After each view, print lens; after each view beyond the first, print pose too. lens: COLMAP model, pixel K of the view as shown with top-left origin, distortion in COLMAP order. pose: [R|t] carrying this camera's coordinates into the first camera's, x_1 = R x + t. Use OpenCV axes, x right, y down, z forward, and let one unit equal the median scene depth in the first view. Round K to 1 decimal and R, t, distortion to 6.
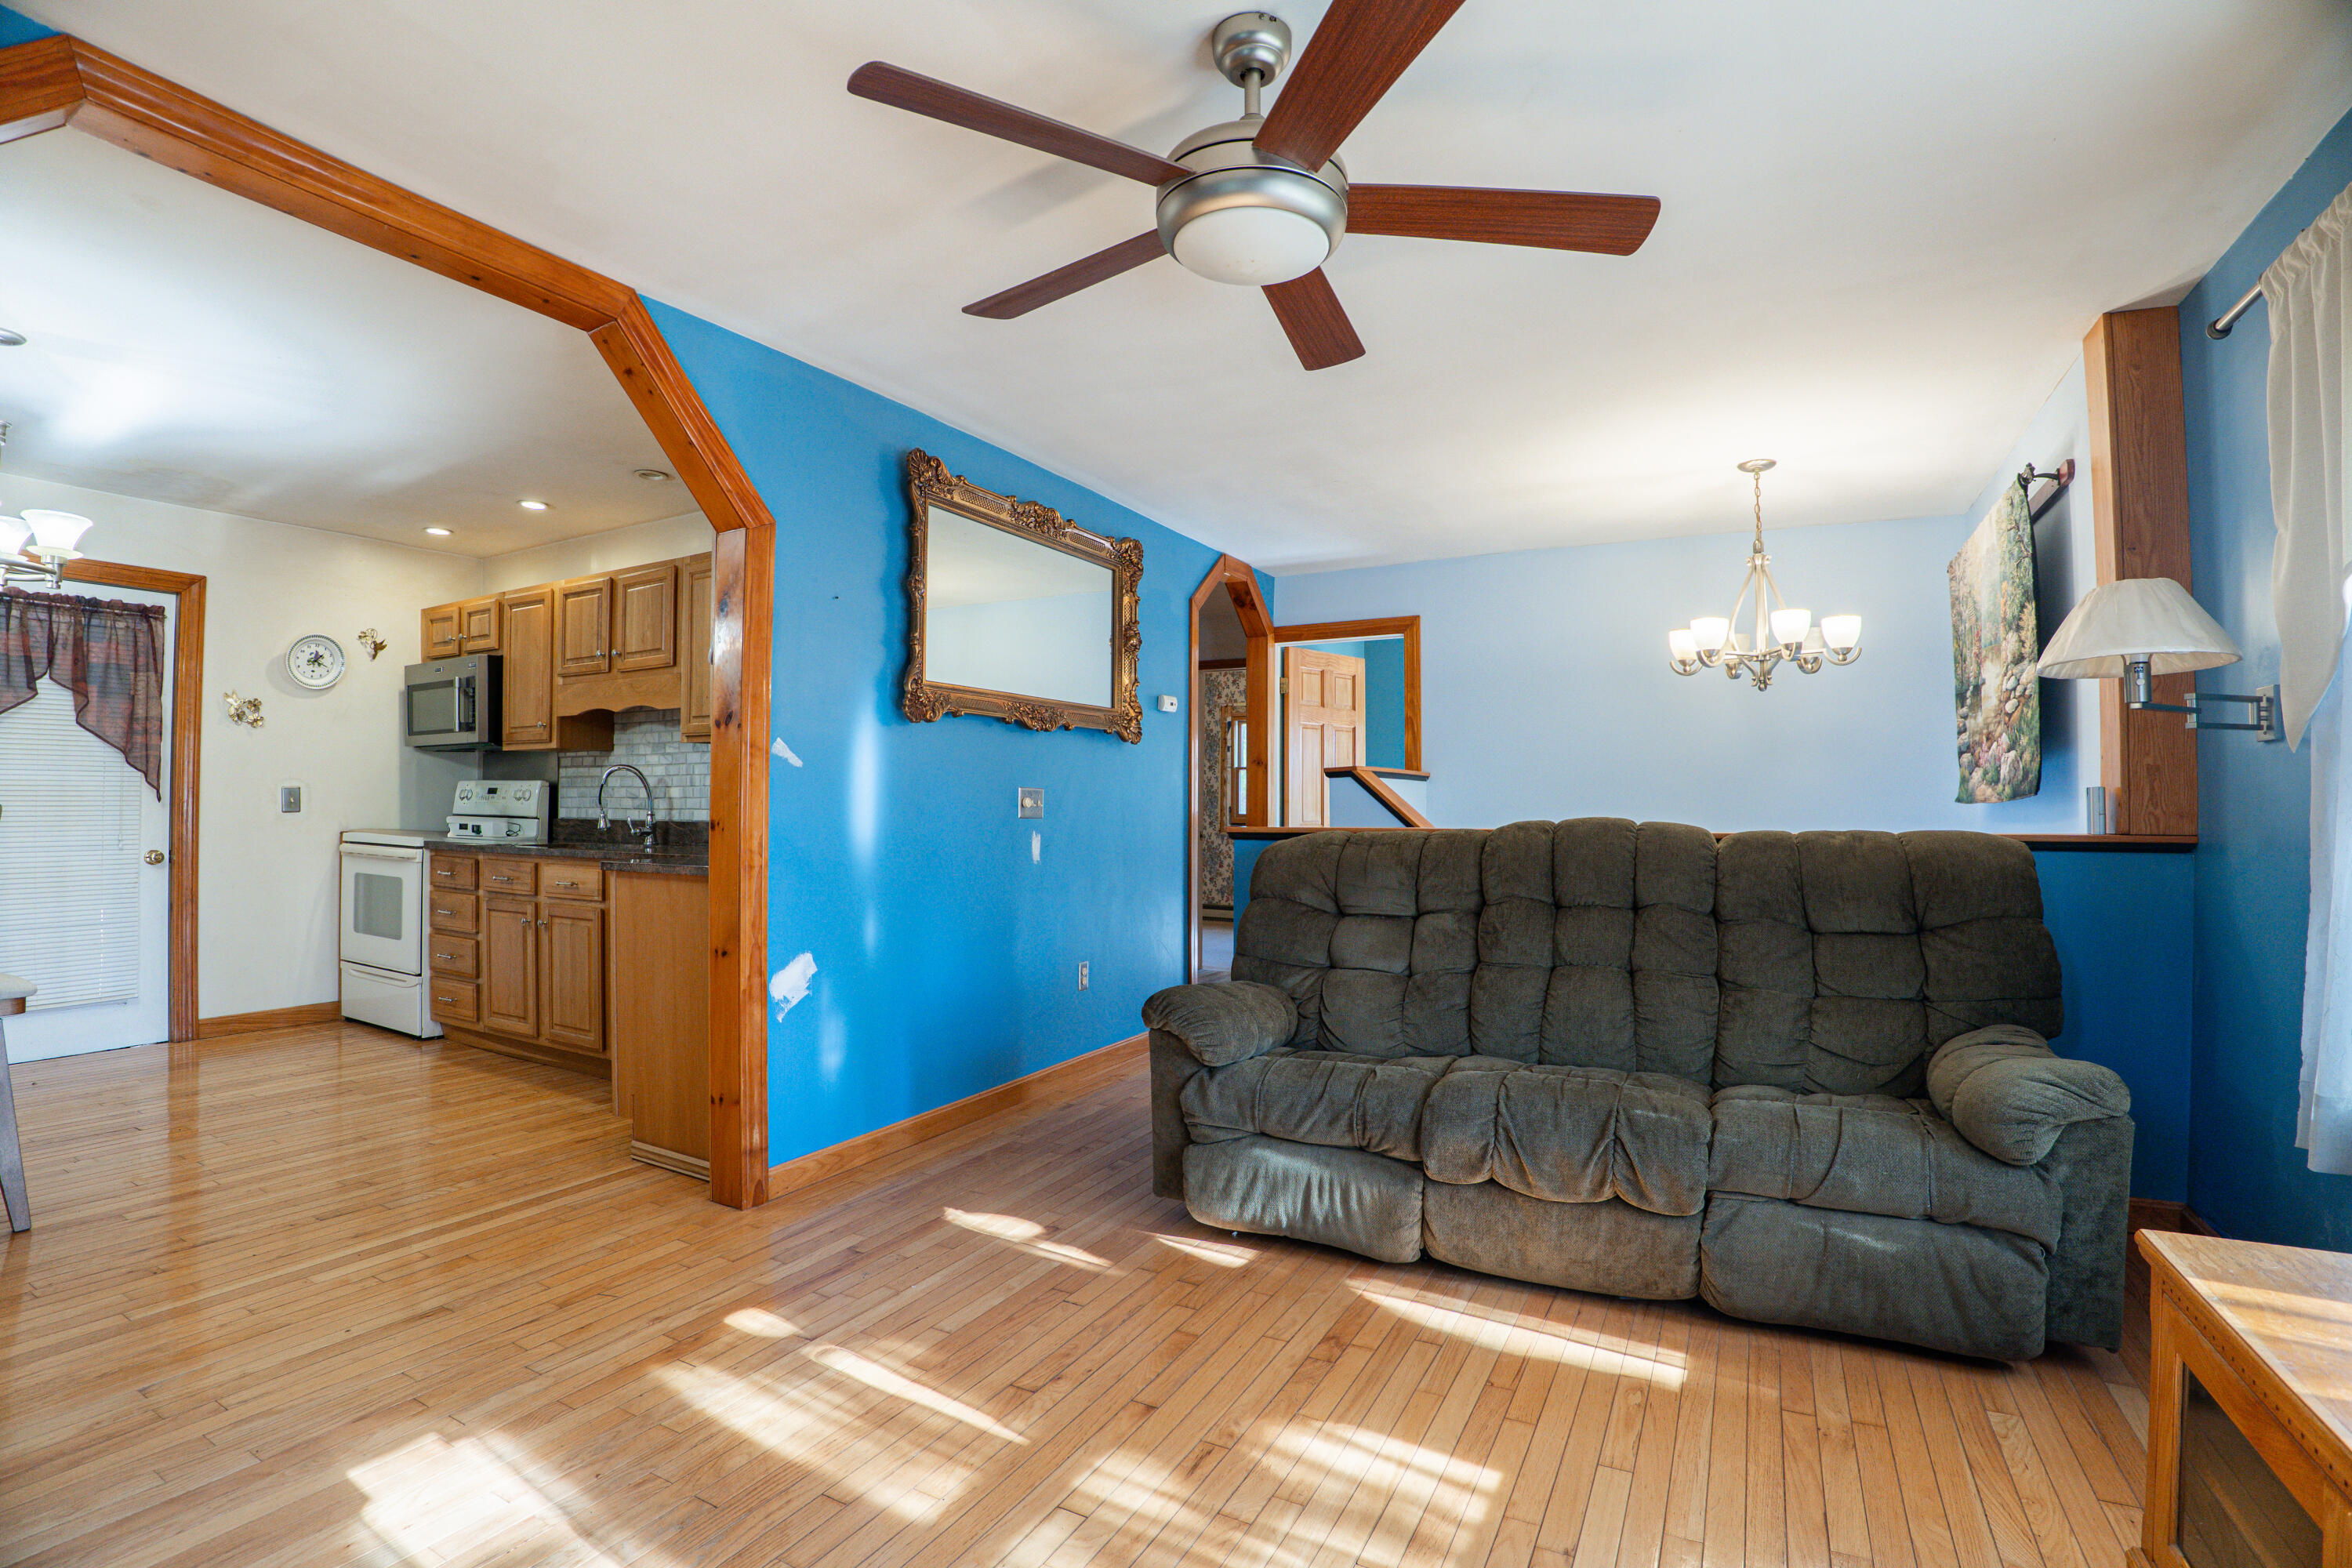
lens RADIAL K [[1082.3, 0, 1172.9], [0, 1082.3, 781.8], [0, 0, 1]] dist [-0.094890, 0.022804]
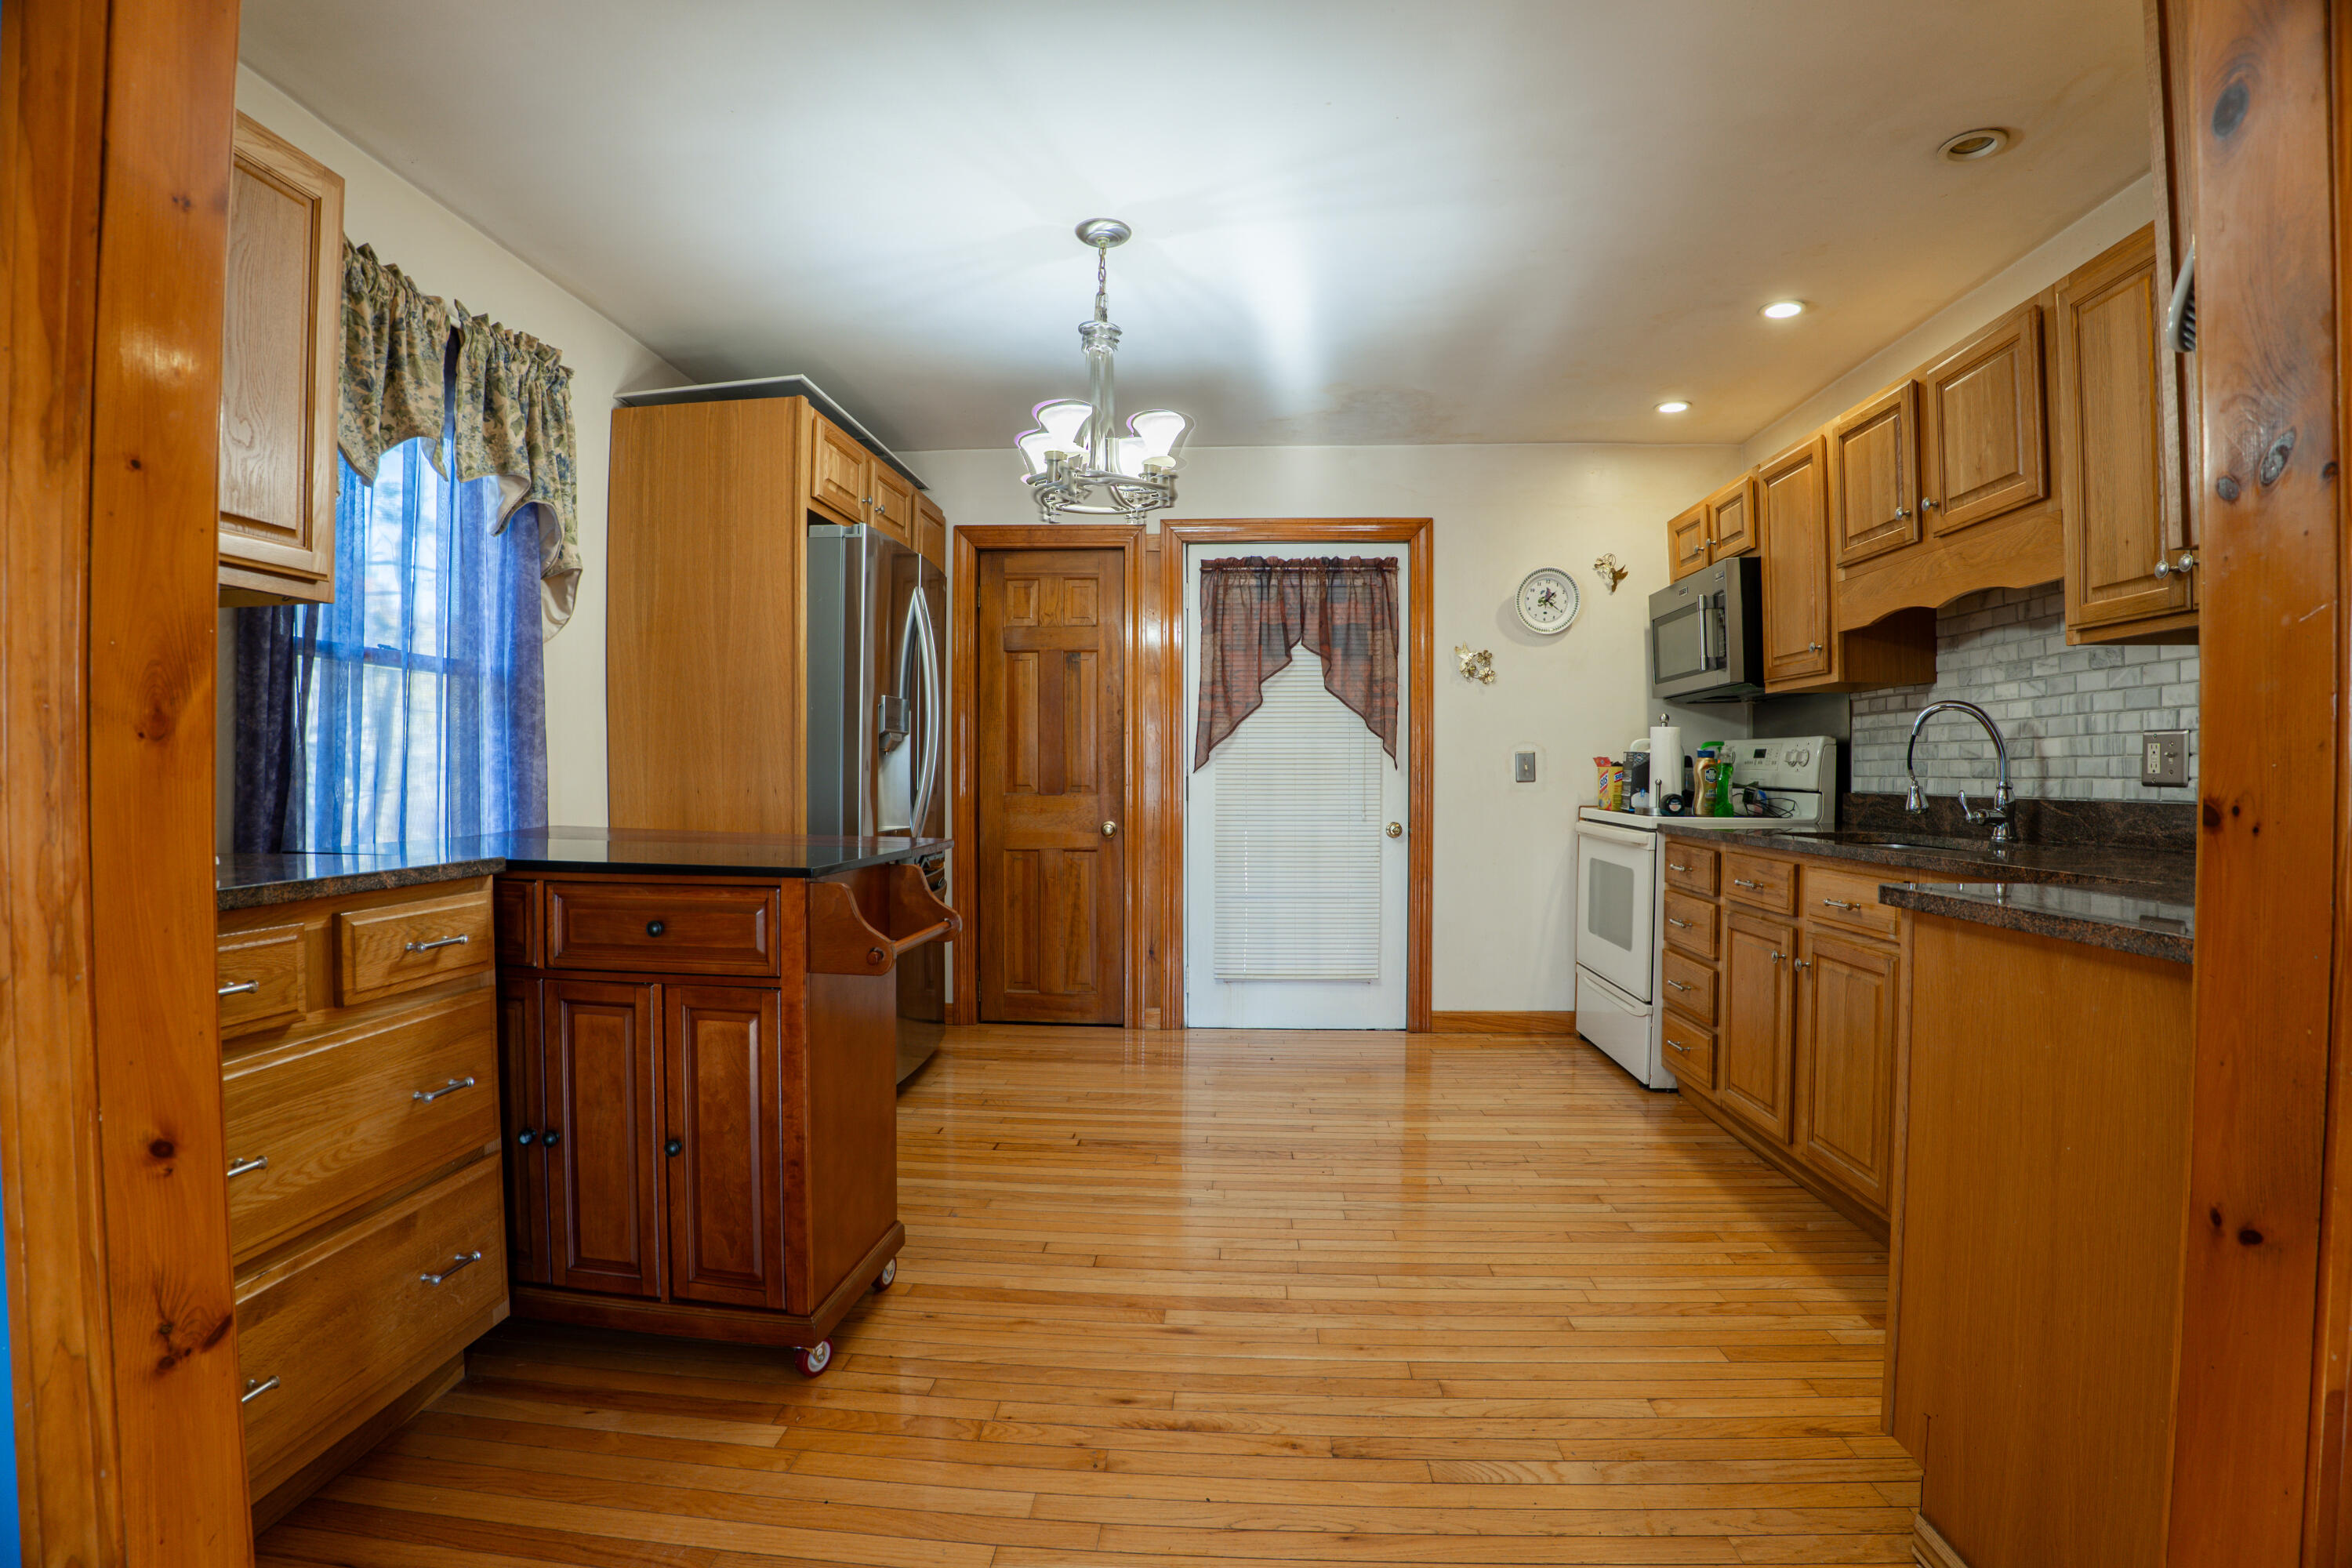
lens RADIAL K [[1082.3, 0, 1172.9], [0, 1082.3, 781.8], [0, 0, 1]] dist [-0.094890, 0.022804]
pose [[0.415490, 0.005042, -0.909584, -0.204935], [0.016301, 0.999783, 0.012988, 0.015494], [0.909452, -0.020223, 0.415317, 0.421073]]
